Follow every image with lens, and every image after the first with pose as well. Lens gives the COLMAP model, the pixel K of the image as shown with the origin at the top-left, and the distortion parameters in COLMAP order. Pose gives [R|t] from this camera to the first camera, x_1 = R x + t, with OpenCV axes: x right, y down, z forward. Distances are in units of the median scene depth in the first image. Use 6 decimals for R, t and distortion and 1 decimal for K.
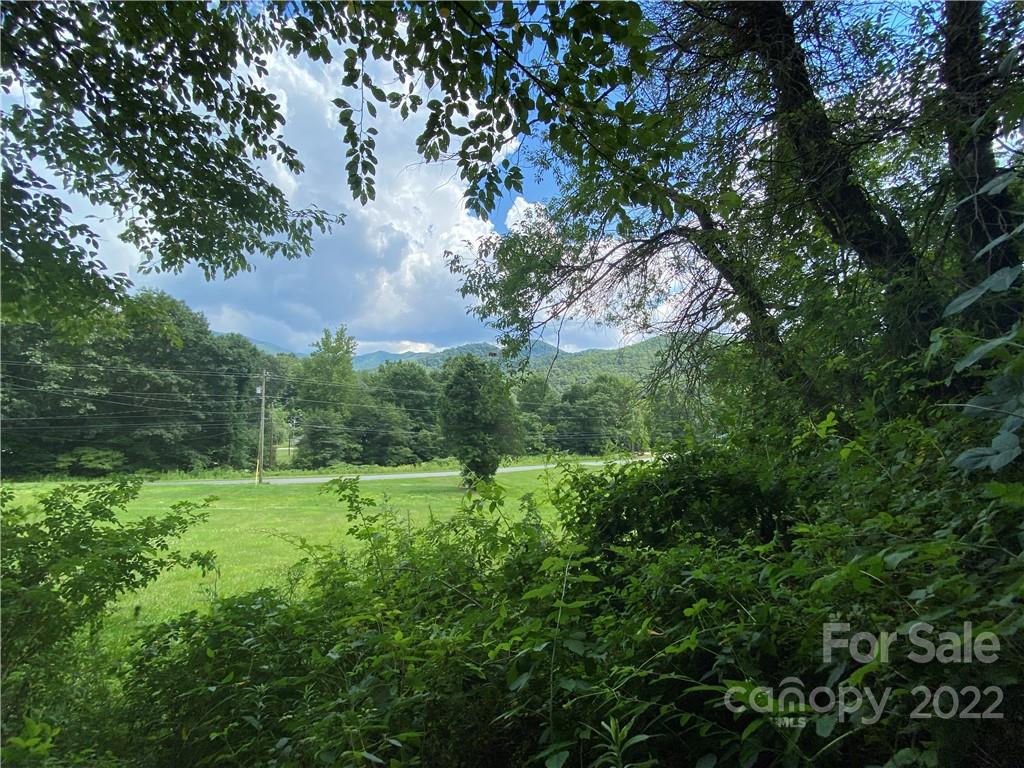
lens RADIAL K [[418.8, 0, 516.6], [0, 418.8, 377.8], [0, 0, 1]] dist [-0.010349, -0.001353]
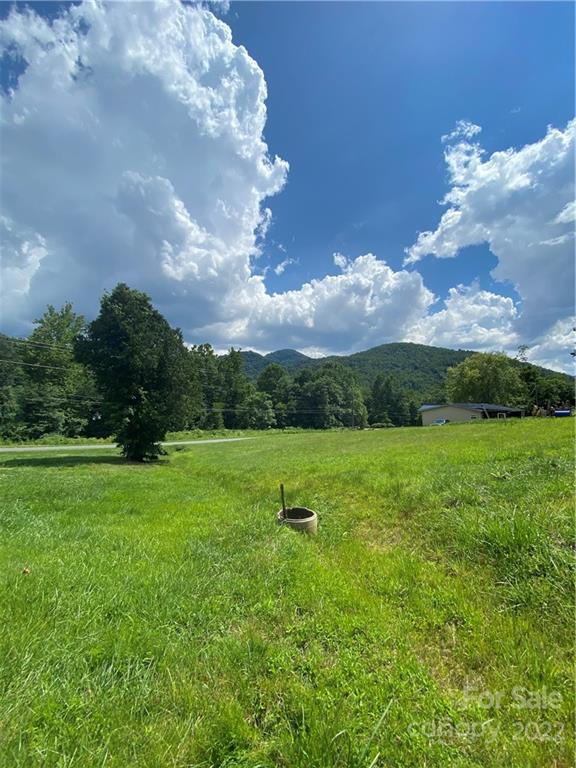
lens RADIAL K [[307.9, 0, 294.1], [0, 307.9, 390.3], [0, 0, 1]] dist [0.012166, -0.015819]
pose [[0.999079, 0.000938, 0.042910, 0.117132], [-0.002504, 0.999332, 0.036451, 0.069580], [-0.042847, -0.036525, 0.998414, 0.254282]]
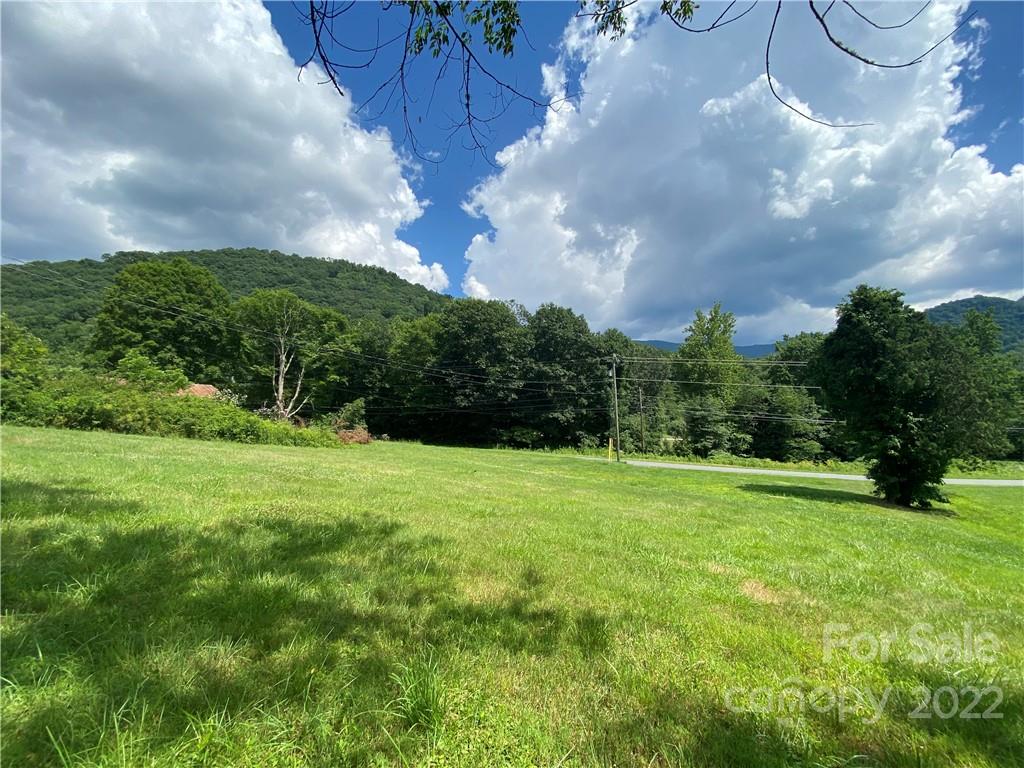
lens RADIAL K [[410.6, 0, 509.2], [0, 410.6, 383.4], [0, 0, 1]] dist [0.012166, -0.015819]
pose [[0.574256, -0.067322, -0.815903, 0.047004], [0.085450, 0.996098, -0.022048, 0.034892], [0.814204, -0.057058, 0.577768, 0.126379]]
